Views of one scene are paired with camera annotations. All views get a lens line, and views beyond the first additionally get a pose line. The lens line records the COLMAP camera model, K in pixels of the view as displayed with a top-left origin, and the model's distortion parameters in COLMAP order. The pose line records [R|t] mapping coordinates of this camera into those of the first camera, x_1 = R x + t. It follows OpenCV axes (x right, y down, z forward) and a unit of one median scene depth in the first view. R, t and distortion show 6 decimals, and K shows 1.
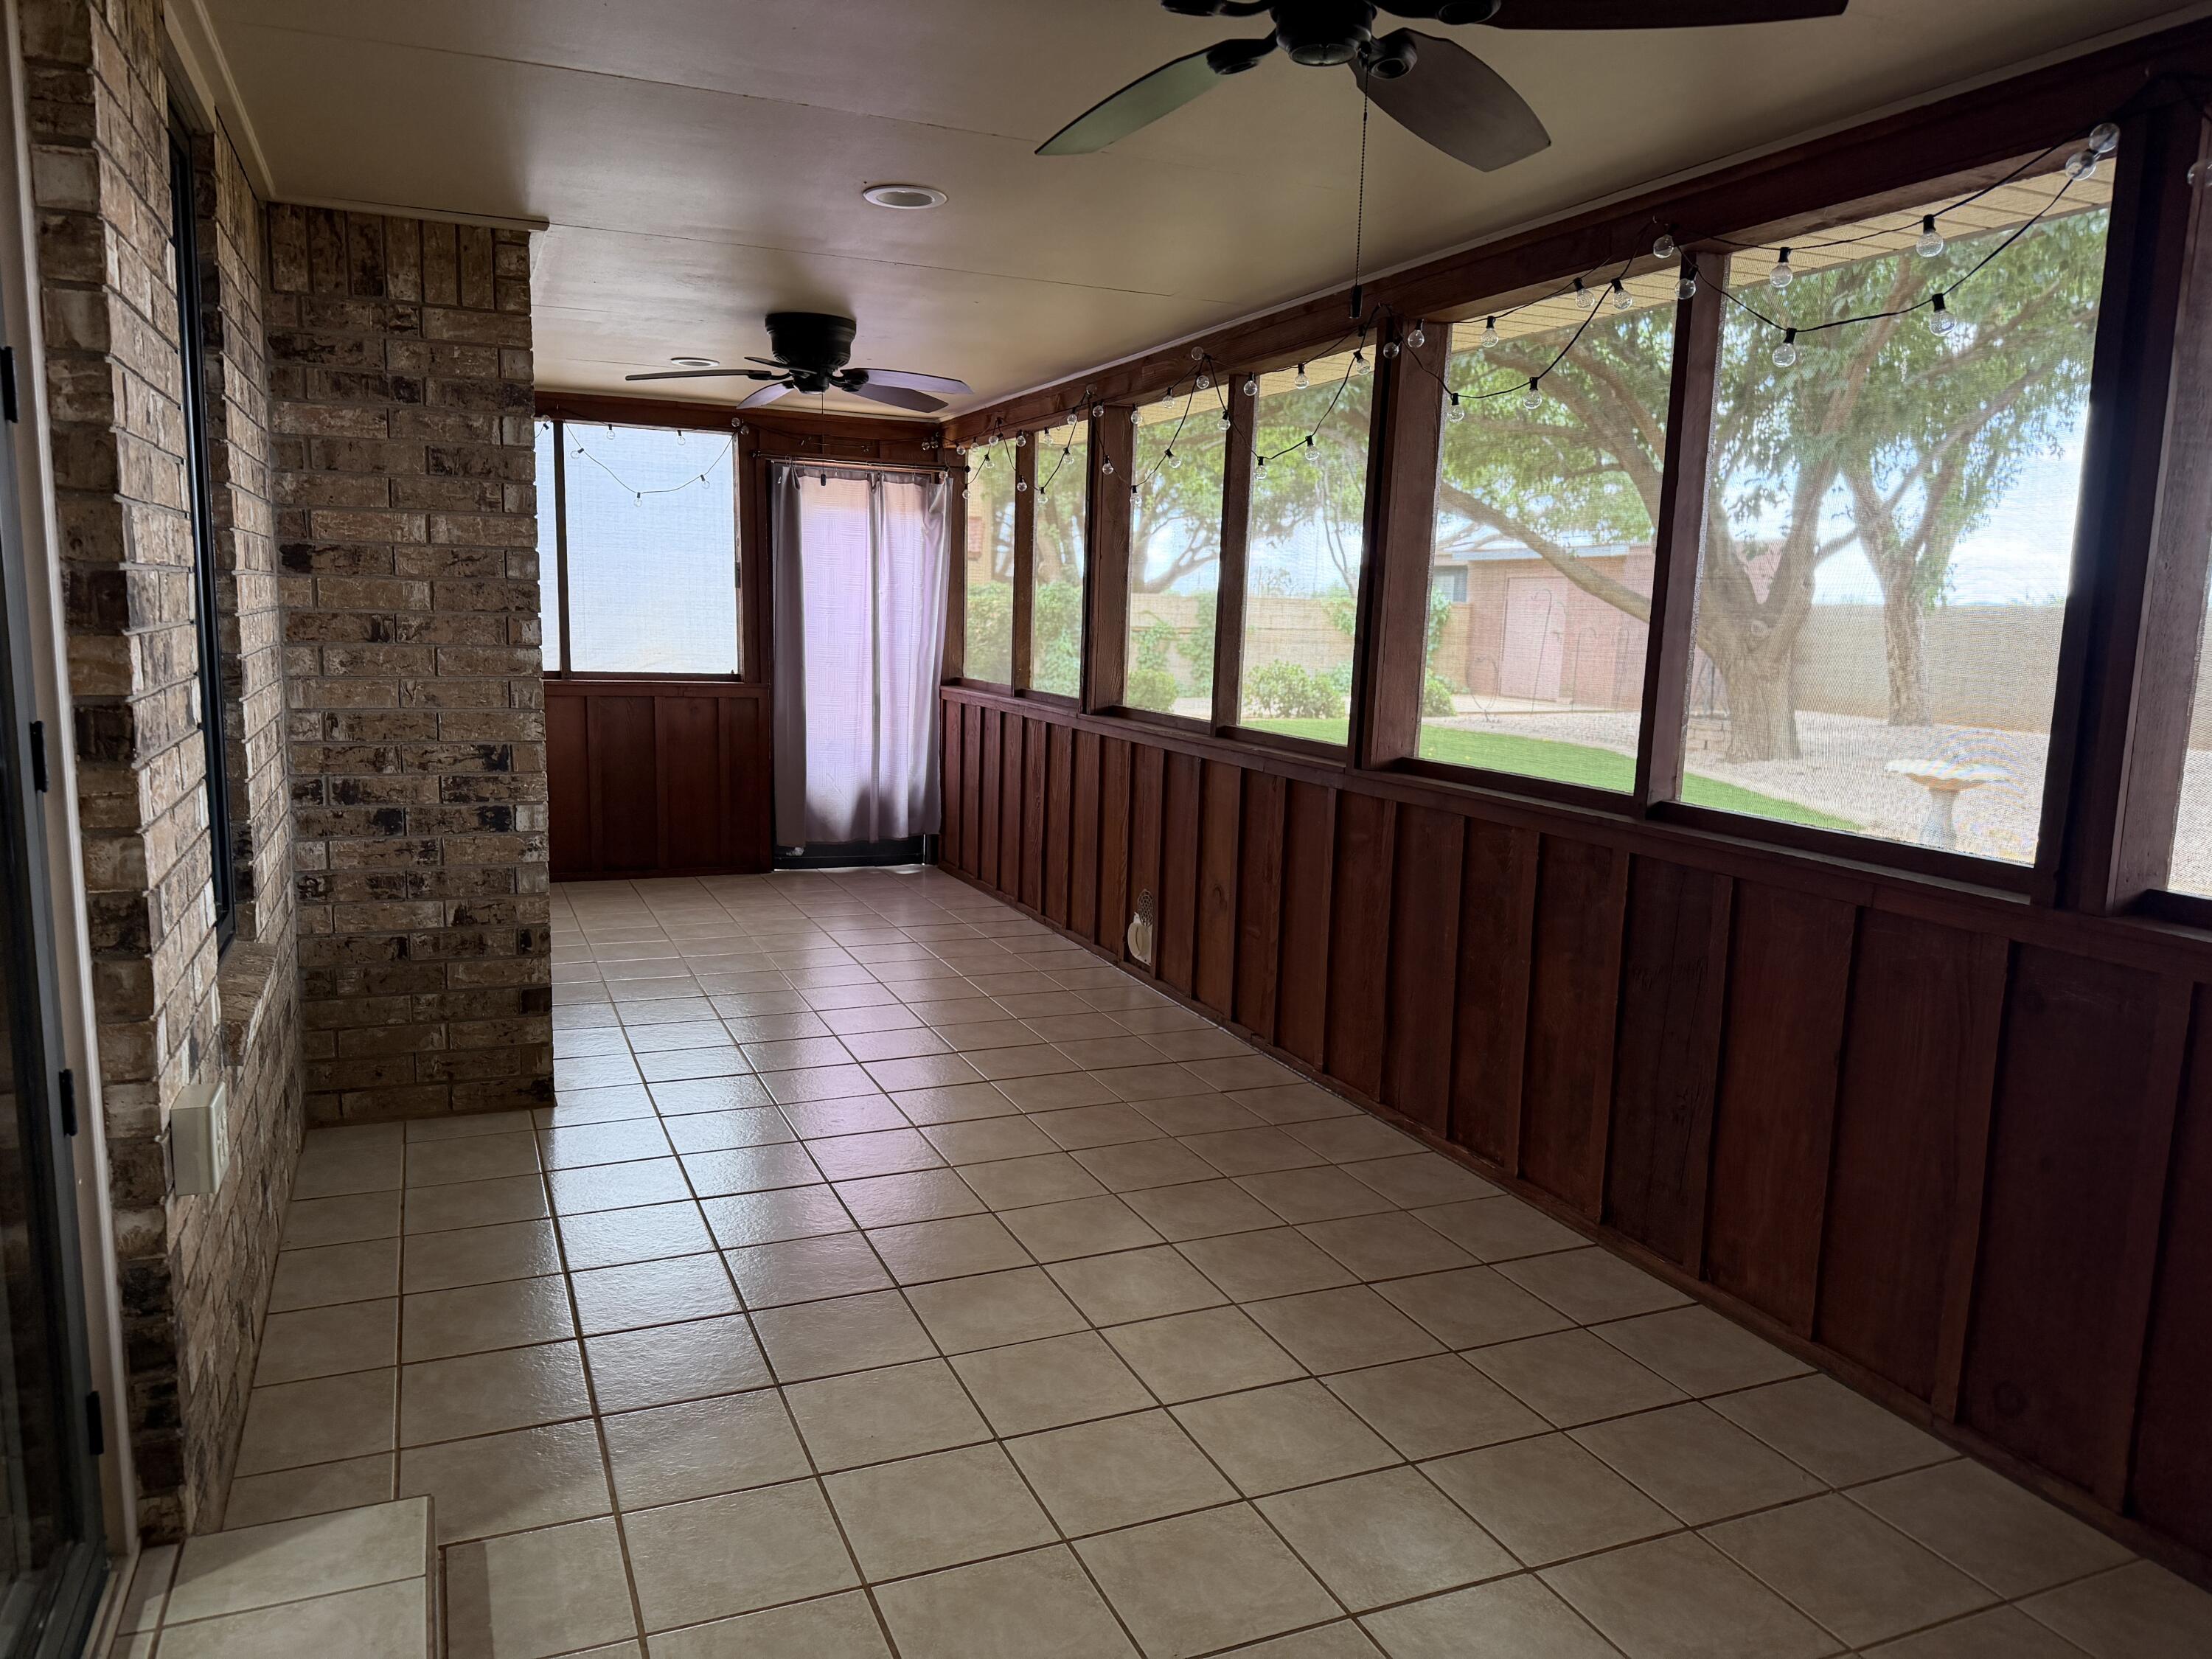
lens RADIAL K [[1558.4, 0, 1102.9], [0, 1558.4, 838.5], [0, 0, 1]] dist [0.123742, -0.171929]
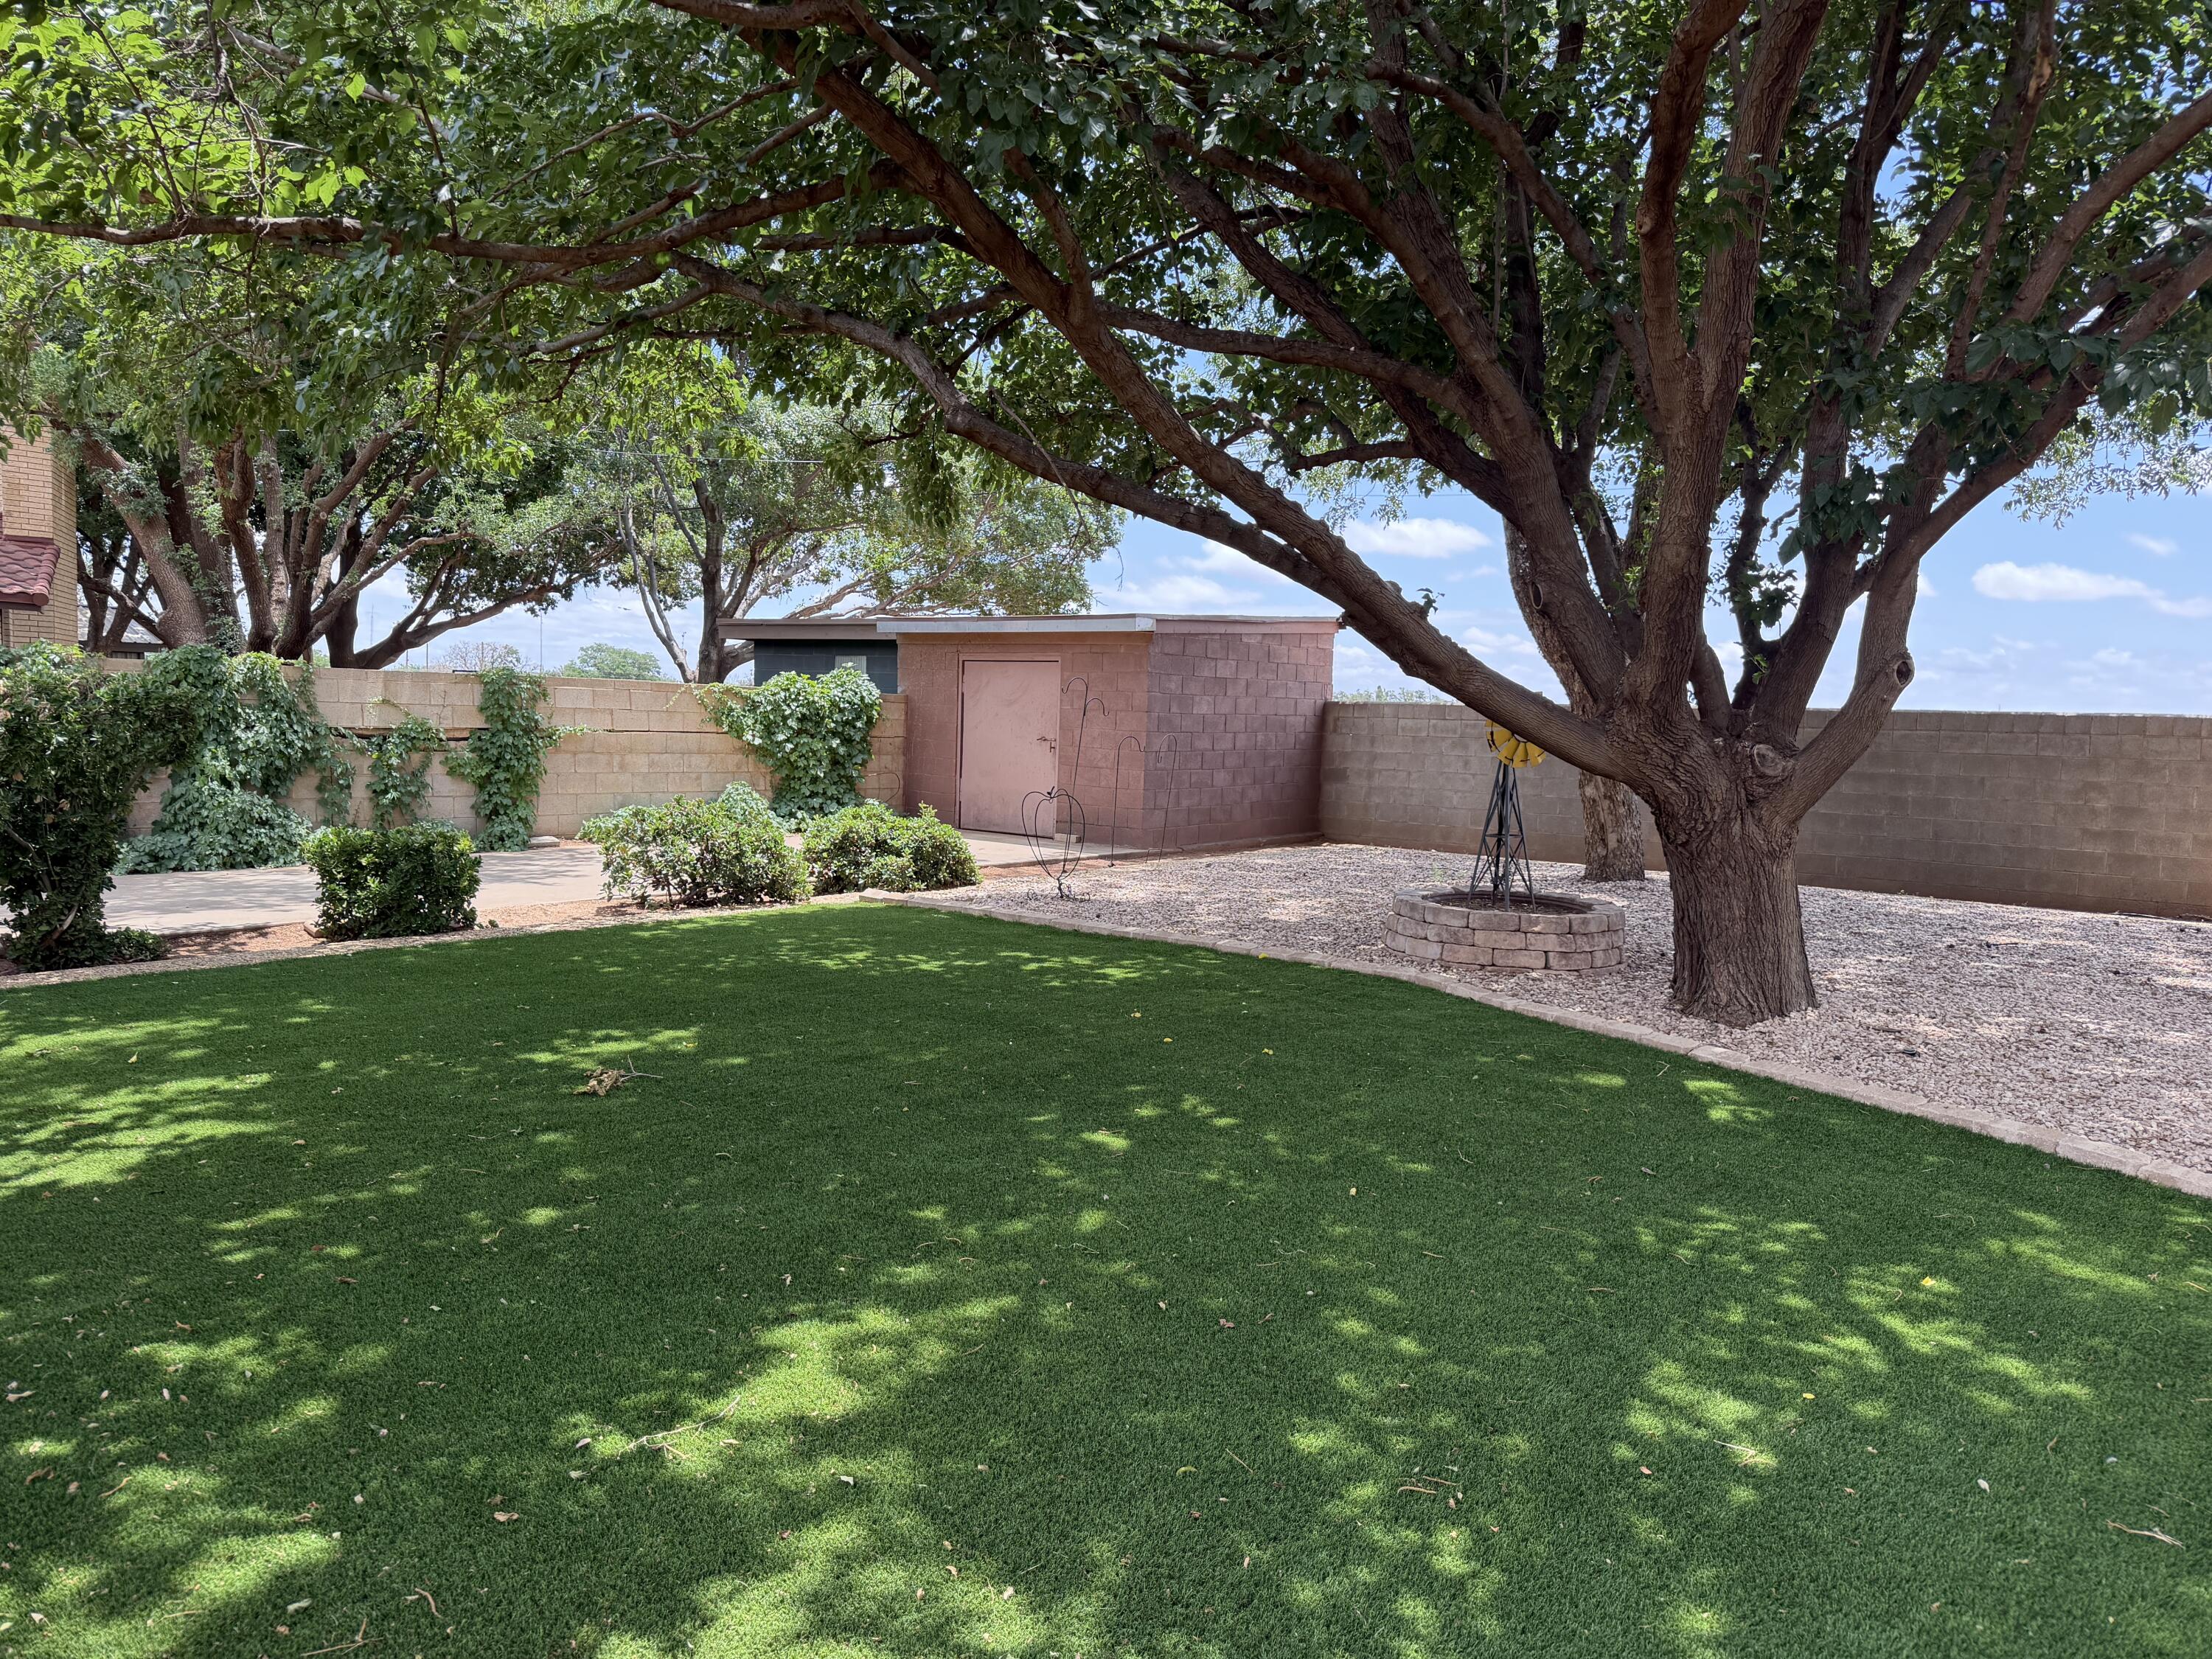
lens RADIAL K [[1558.4, 0, 1102.9], [0, 1558.4, 838.5], [0, 0, 1]] dist [0.123742, -0.171929]
pose [[0.891061, -0.036715, 0.452396, -0.001854], [0.059940, 0.997512, -0.037107, -0.058604], [-0.449908, 0.060181, 0.891045, 0.374821]]
